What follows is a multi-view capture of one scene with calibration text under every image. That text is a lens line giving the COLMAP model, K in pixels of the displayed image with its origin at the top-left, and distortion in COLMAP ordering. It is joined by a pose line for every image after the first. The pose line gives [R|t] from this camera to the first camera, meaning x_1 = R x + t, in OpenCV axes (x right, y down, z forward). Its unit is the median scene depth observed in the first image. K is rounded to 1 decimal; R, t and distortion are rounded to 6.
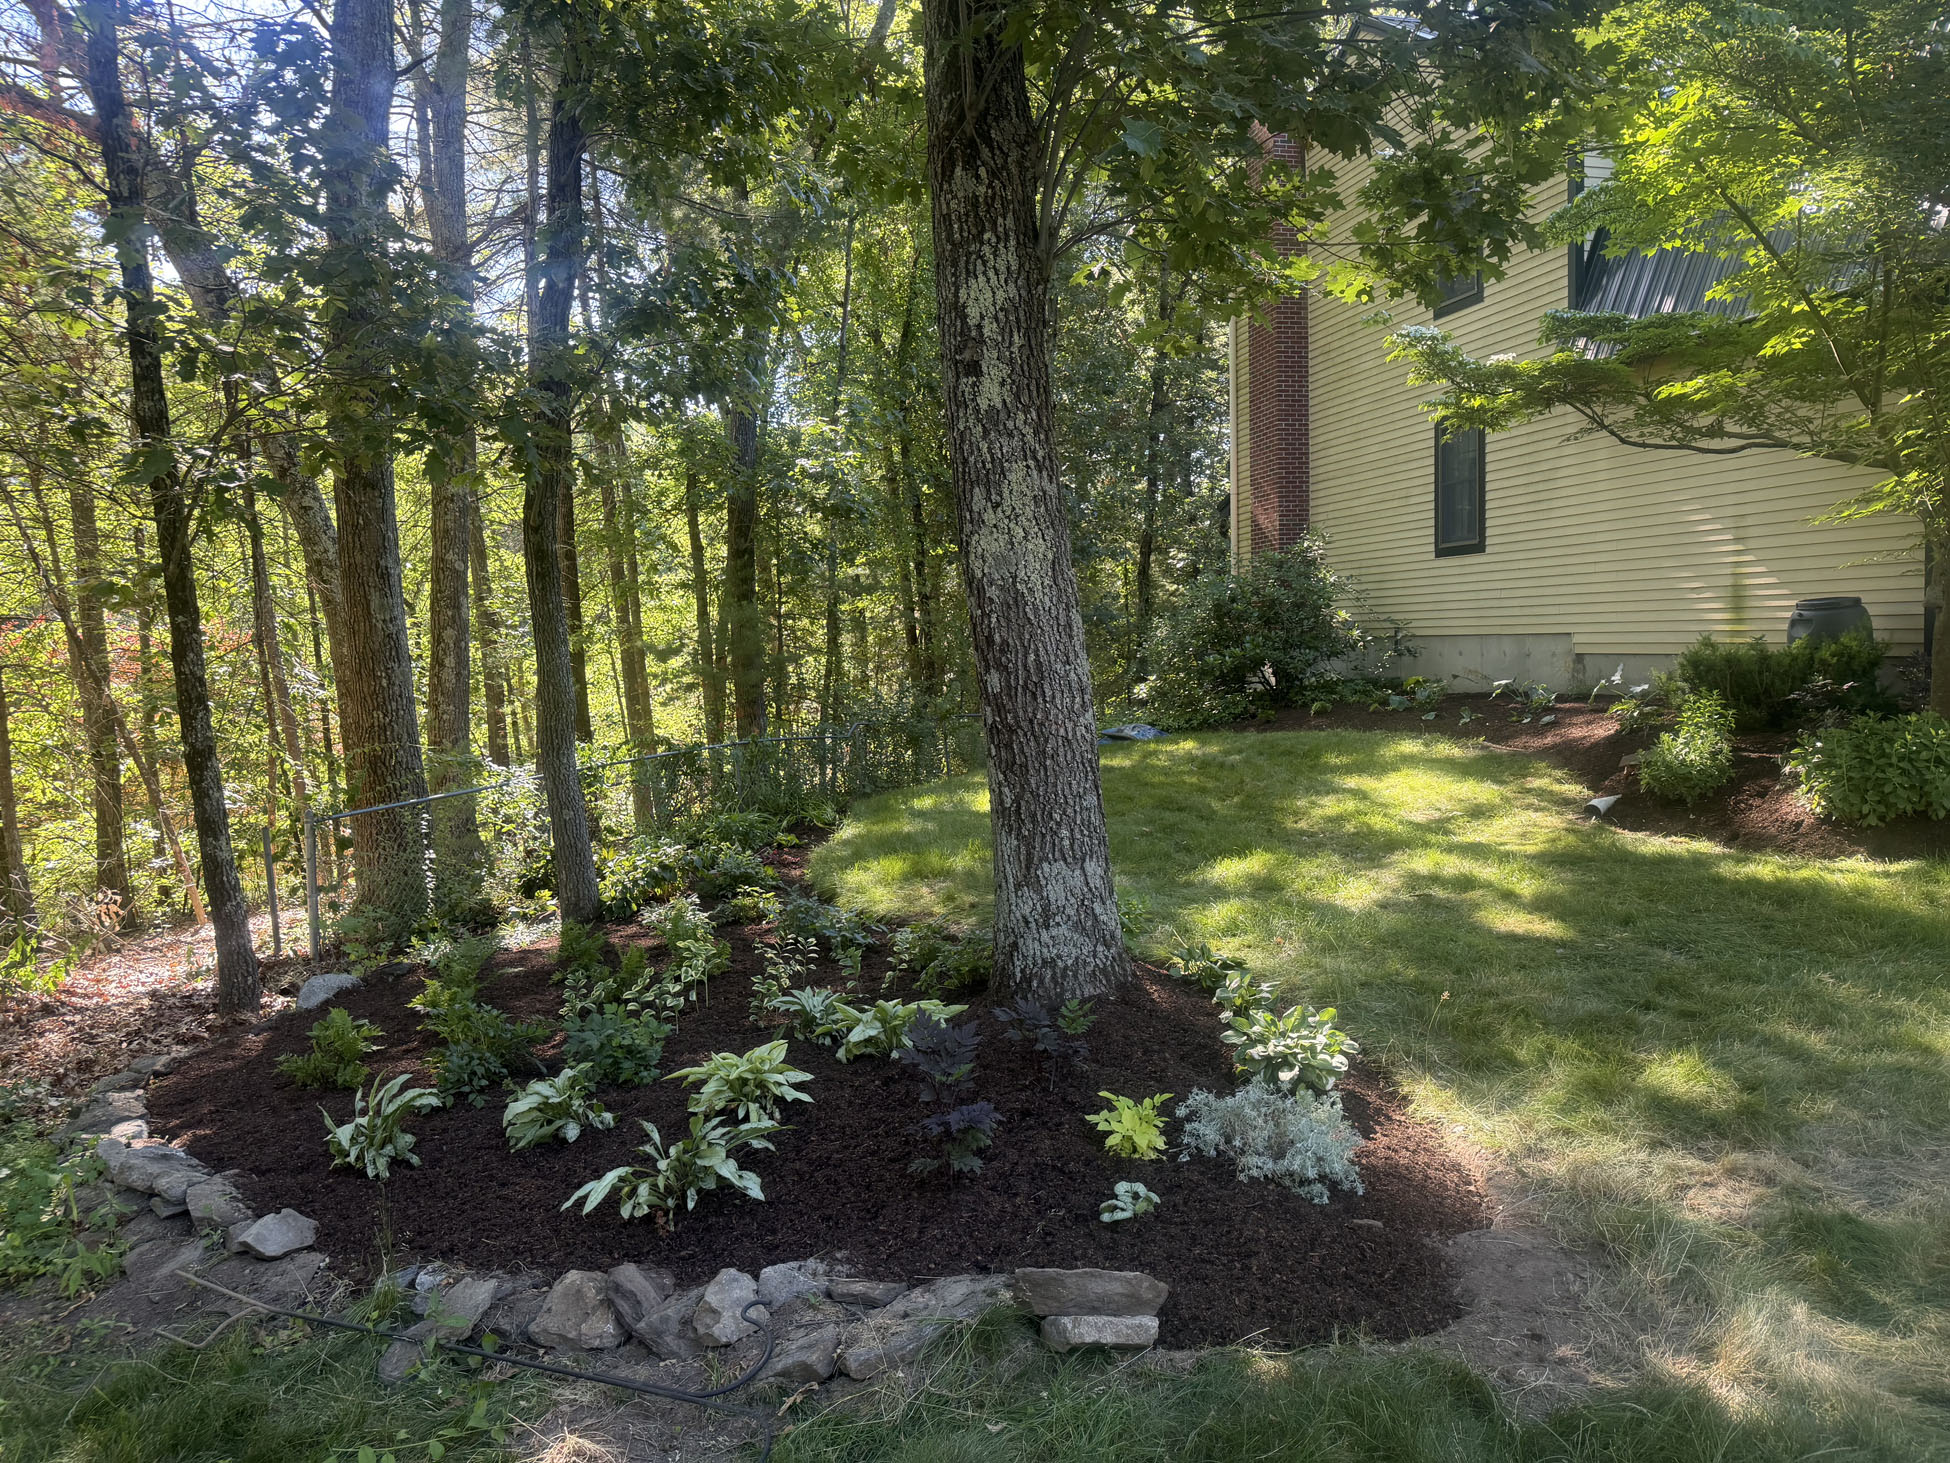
lens RADIAL K [[1359.8, 0, 975.1], [0, 1359.8, 732.1], [0, 0, 1]] dist [0.010652, -0.015371]
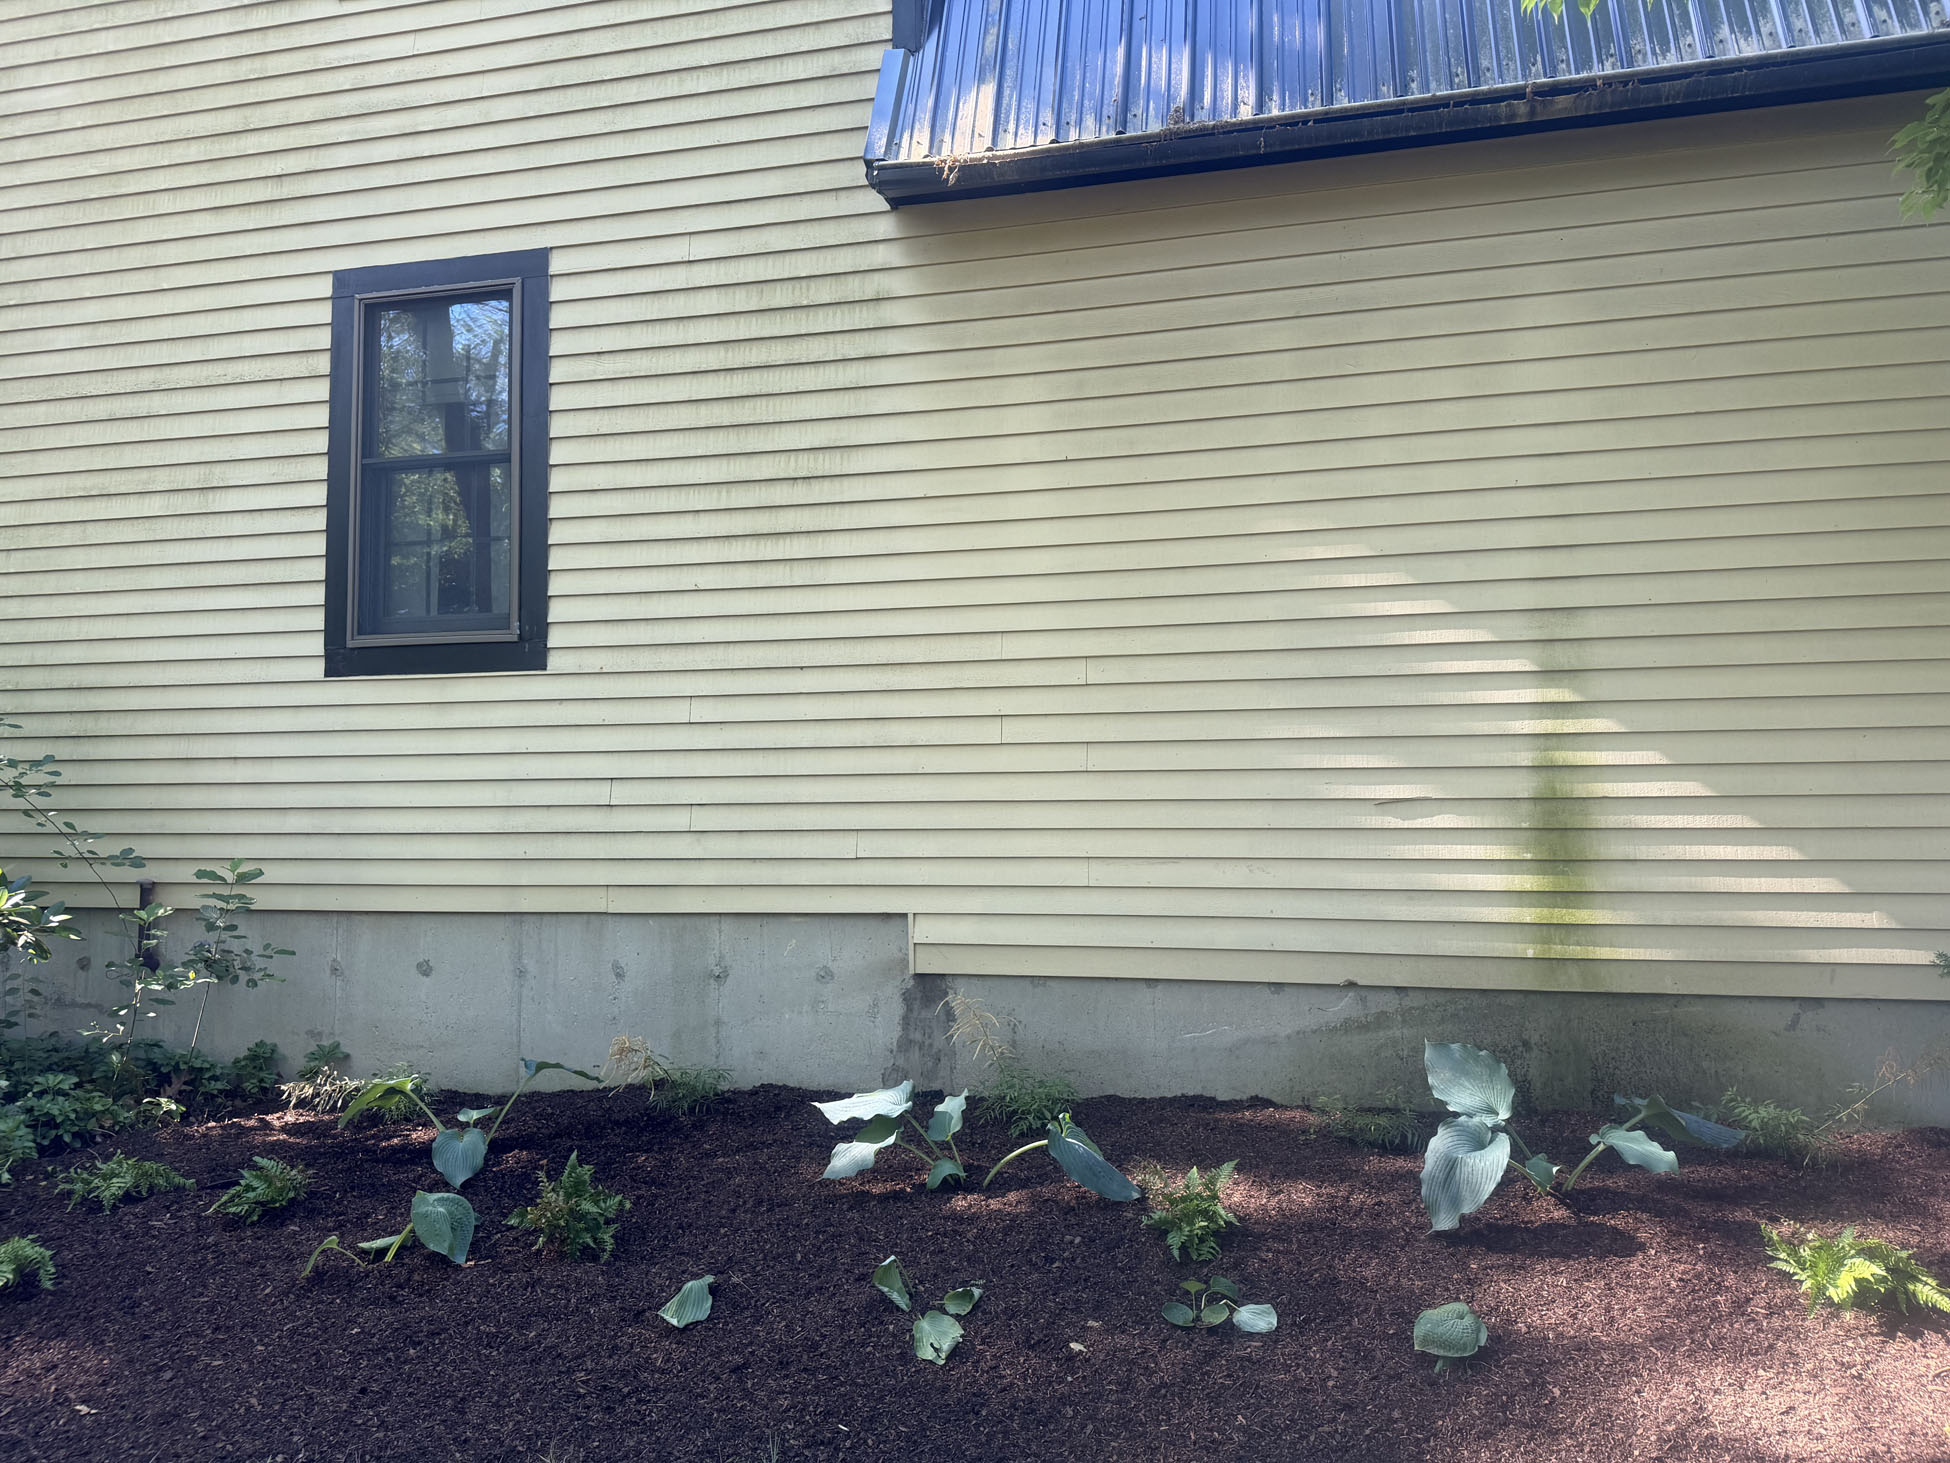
lens RADIAL K [[1359.8, 0, 974.7], [0, 1359.8, 733.3], [0, 0, 1]] dist [0.010652, -0.015371]
pose [[0.464915, 0.094855, 0.880259, 0.127949], [0.051262, 0.989692, -0.133721, -0.065369], [-0.883870, 0.107293, 0.455261, 0.754158]]
